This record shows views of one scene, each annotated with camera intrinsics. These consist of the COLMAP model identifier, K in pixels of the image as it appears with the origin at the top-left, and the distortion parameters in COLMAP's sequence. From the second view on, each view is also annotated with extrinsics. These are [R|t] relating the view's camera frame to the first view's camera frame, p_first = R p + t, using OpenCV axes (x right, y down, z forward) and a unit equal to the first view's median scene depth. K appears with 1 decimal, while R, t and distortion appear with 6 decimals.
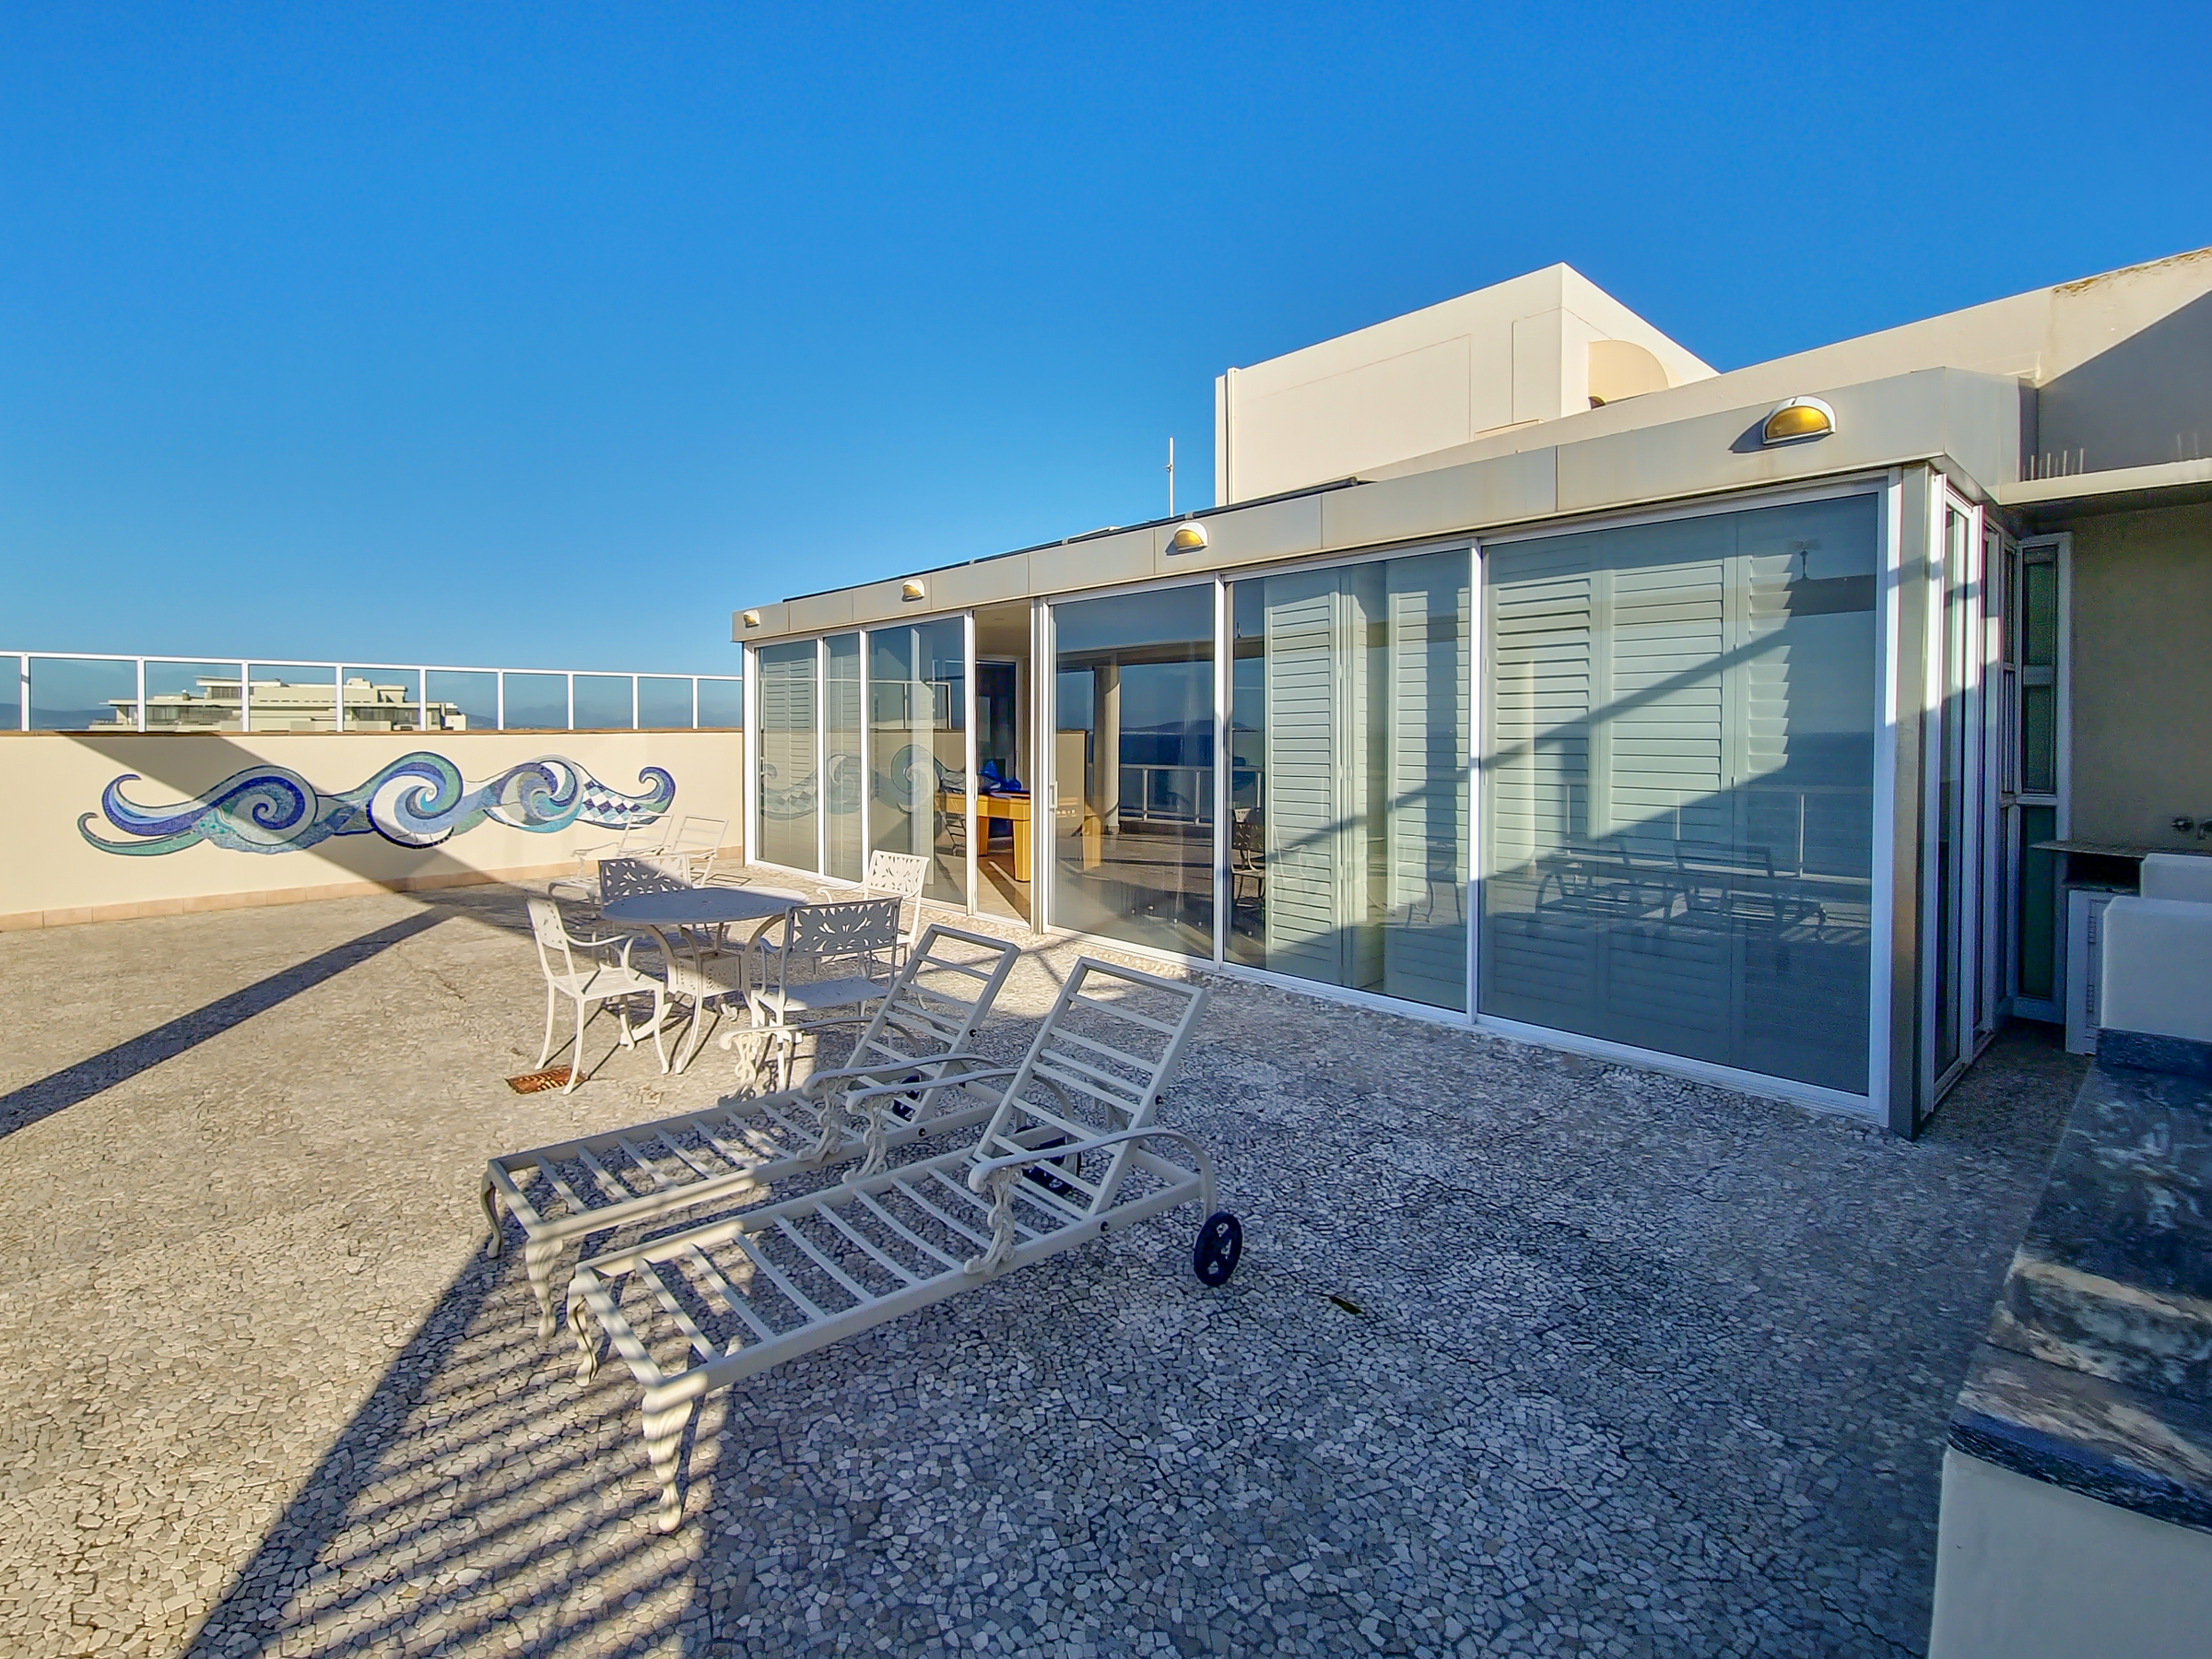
lens RADIAL K [[981.8, 0, 1038.0], [0, 981.8, 804.1], [0, 0, 1]] dist [0.000941, -0.000063]
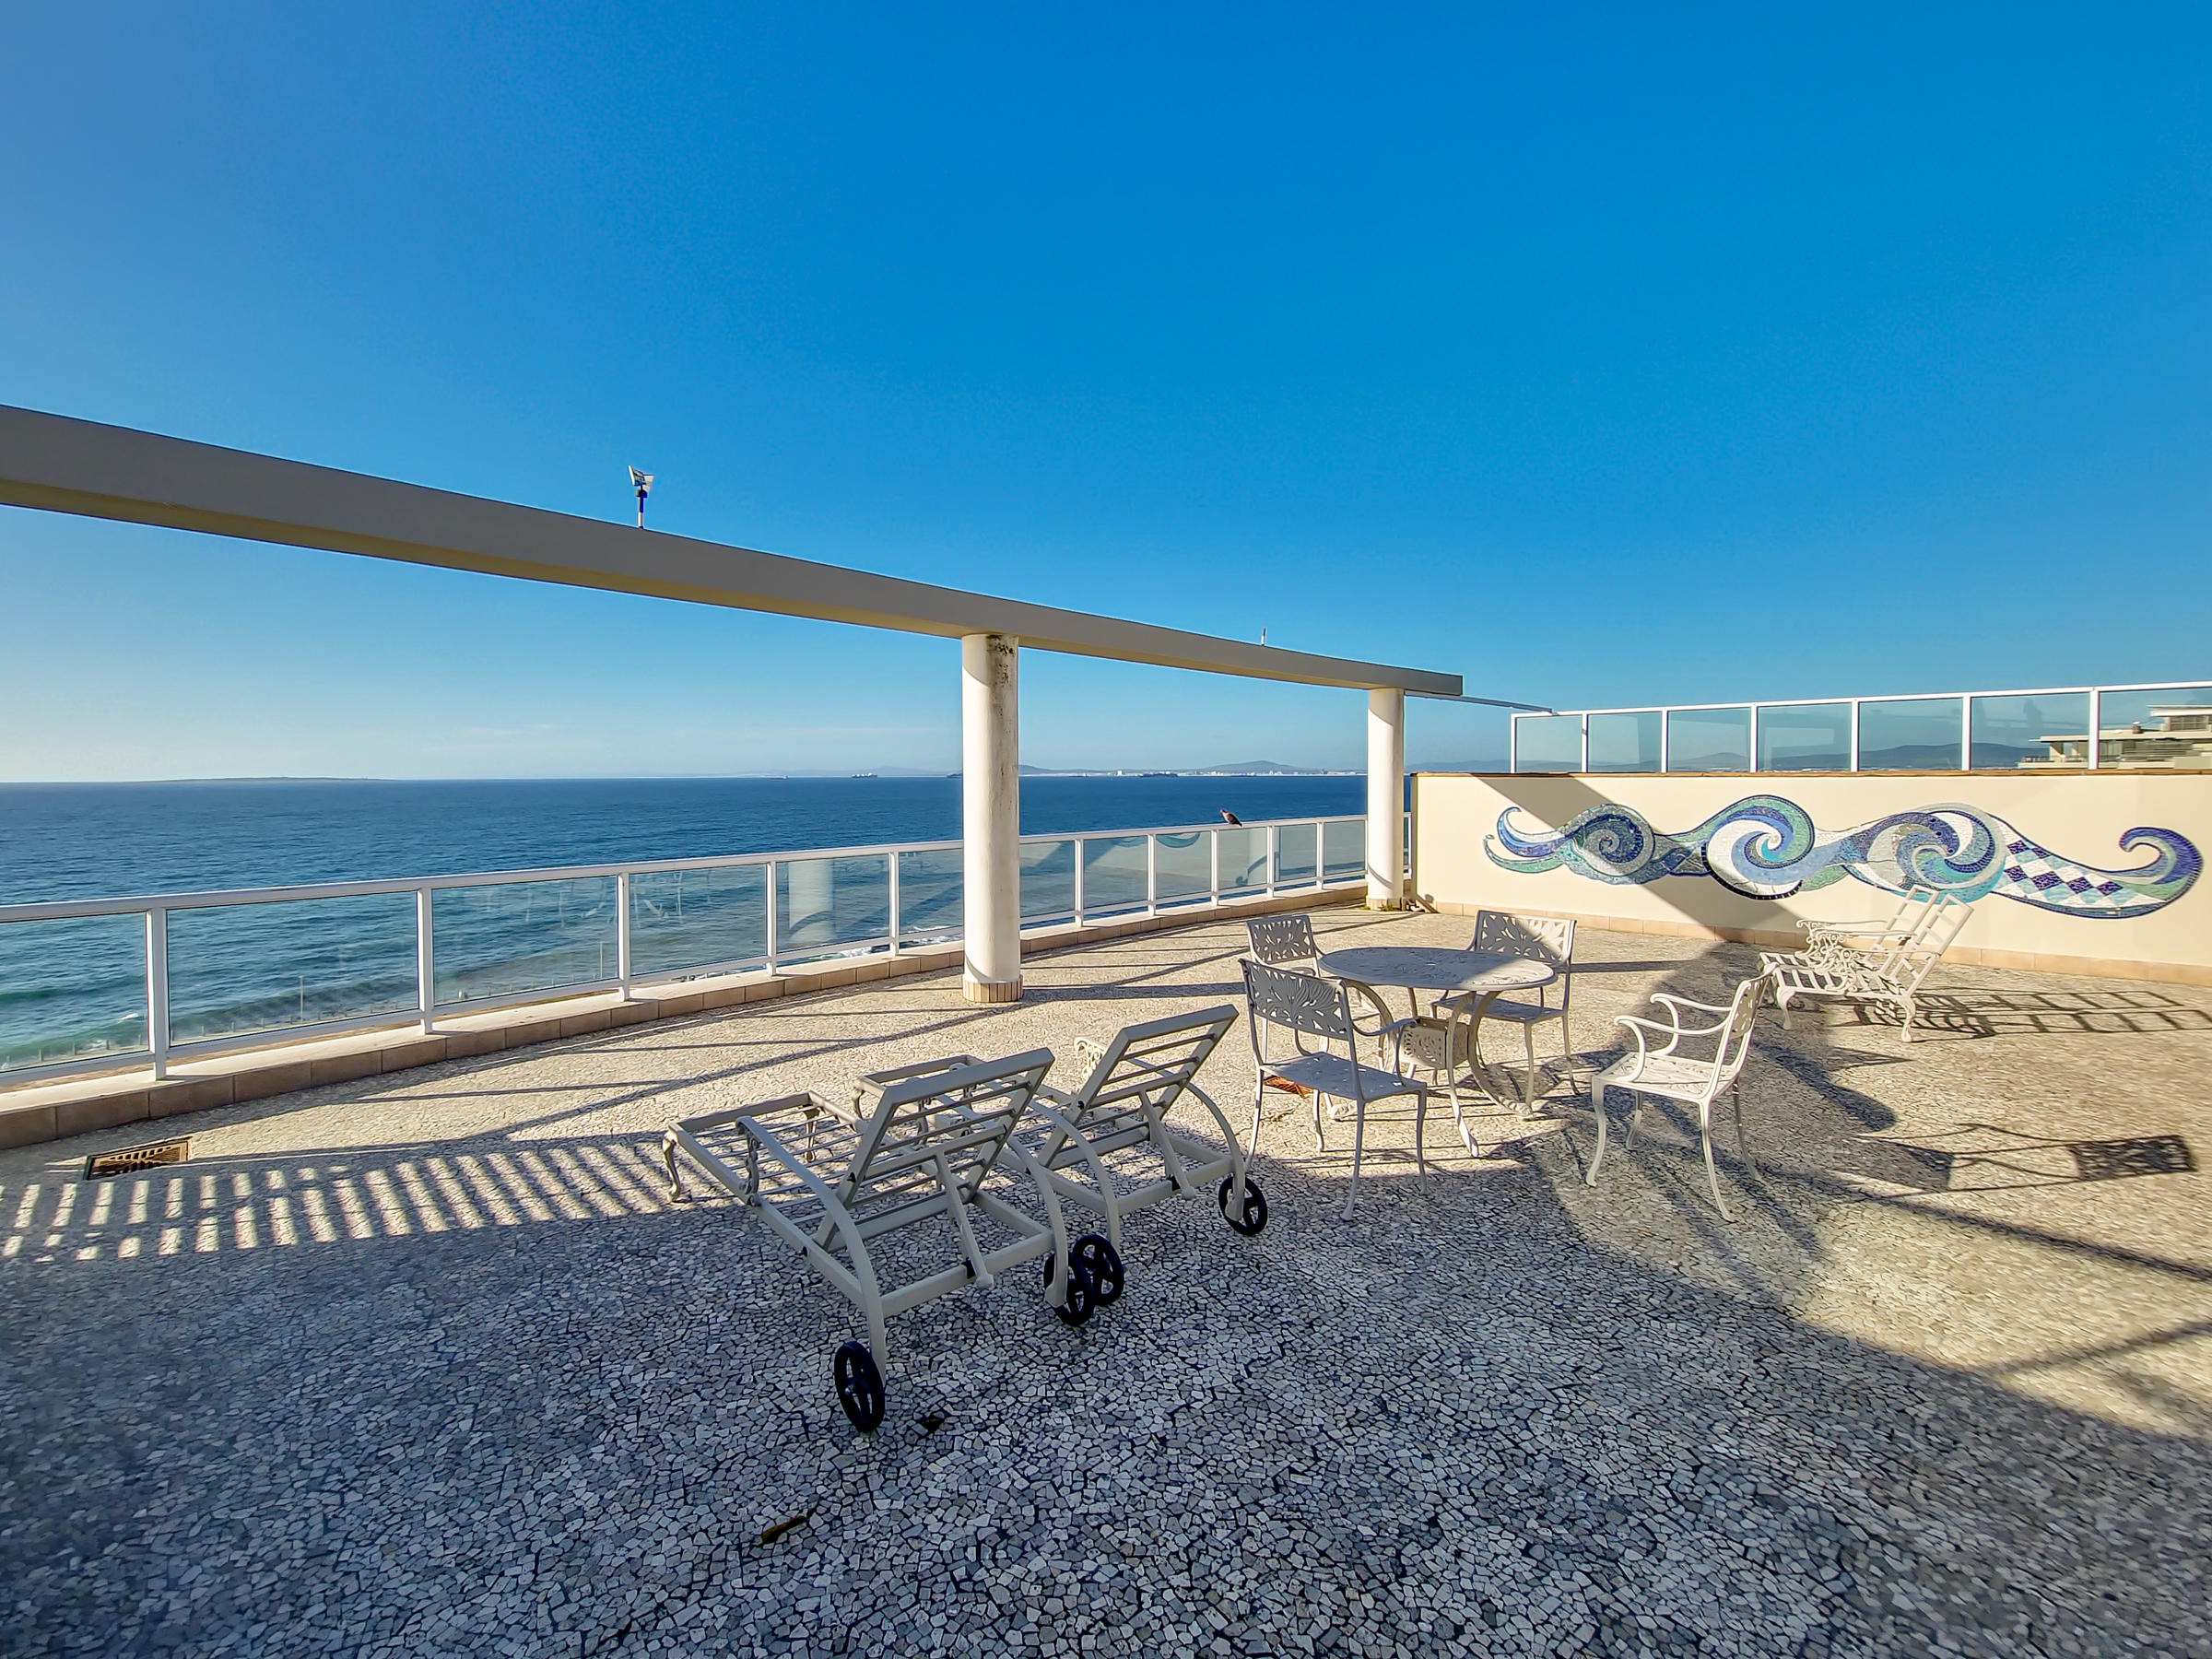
lens RADIAL K [[981.8, 0, 1038.0], [0, 981.8, 804.1], [0, 0, 1]] dist [0.000941, -0.000063]
pose [[0.016457, 0.031181, -0.999378, 0.290428], [-0.070003, 0.997097, 0.029957, -0.025527], [0.997411, 0.069466, 0.018592, 0.311716]]
